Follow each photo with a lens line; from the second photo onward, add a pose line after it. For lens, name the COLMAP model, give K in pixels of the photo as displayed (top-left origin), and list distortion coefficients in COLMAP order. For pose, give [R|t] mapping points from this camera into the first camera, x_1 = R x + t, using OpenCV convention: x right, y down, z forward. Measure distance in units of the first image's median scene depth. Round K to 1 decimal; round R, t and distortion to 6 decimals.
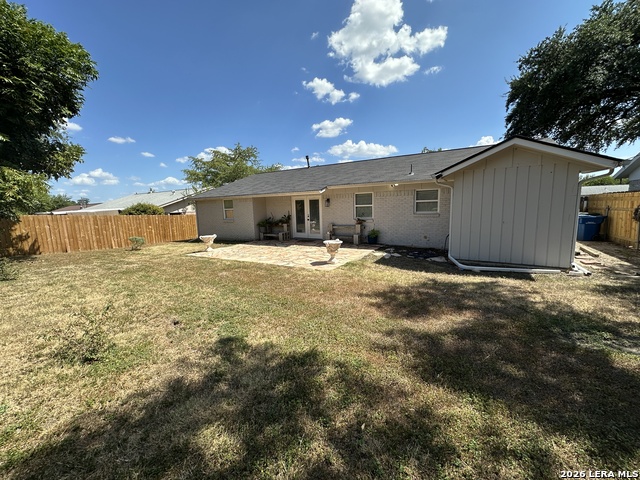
lens RADIAL K [[255.9, 0, 320.0], [0, 255.9, 240.0], [0, 0, 1]] dist [-0.000254, 0.000258]
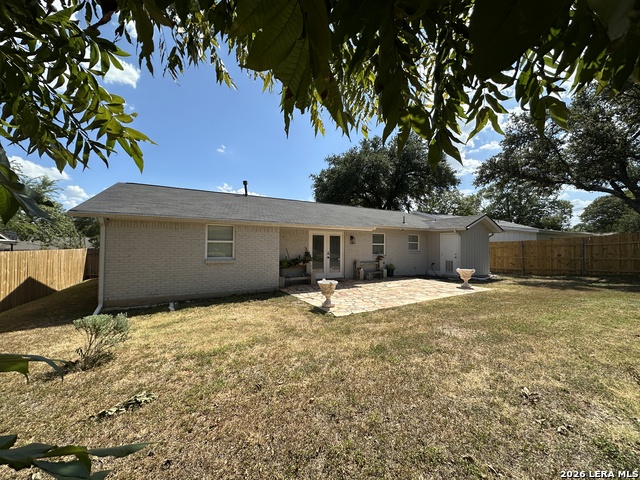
lens RADIAL K [[259.0, 0, 321.8], [0, 259.0, 242.6], [0, 0, 1]] dist [-0.001162, -0.000013]
pose [[0.446722, 0.054883, 0.892988, -0.860595], [0.110611, 0.987071, -0.115999, -0.030643], [-0.887809, 0.150594, 0.434875, 0.627779]]
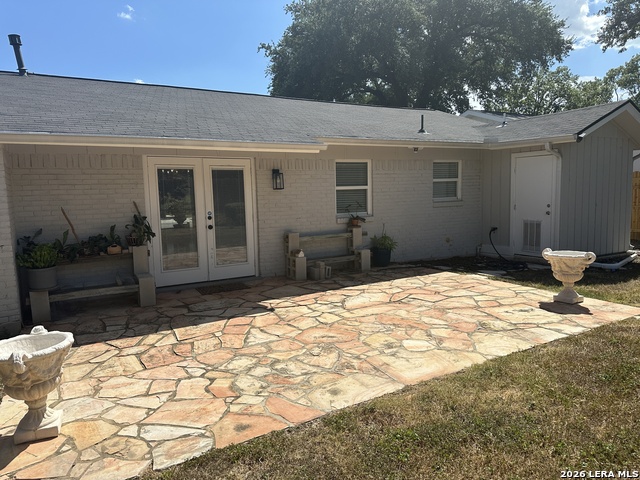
lens RADIAL K [[447.6, 0, 317.0], [0, 447.6, 240.2], [0, 0, 1]] dist [0.075831, -0.083486]
pose [[0.458738, -0.070881, 0.885740, -0.514505], [0.141153, 0.989969, 0.006117, -0.047474], [-0.877289, 0.122219, 0.464141, 0.603117]]
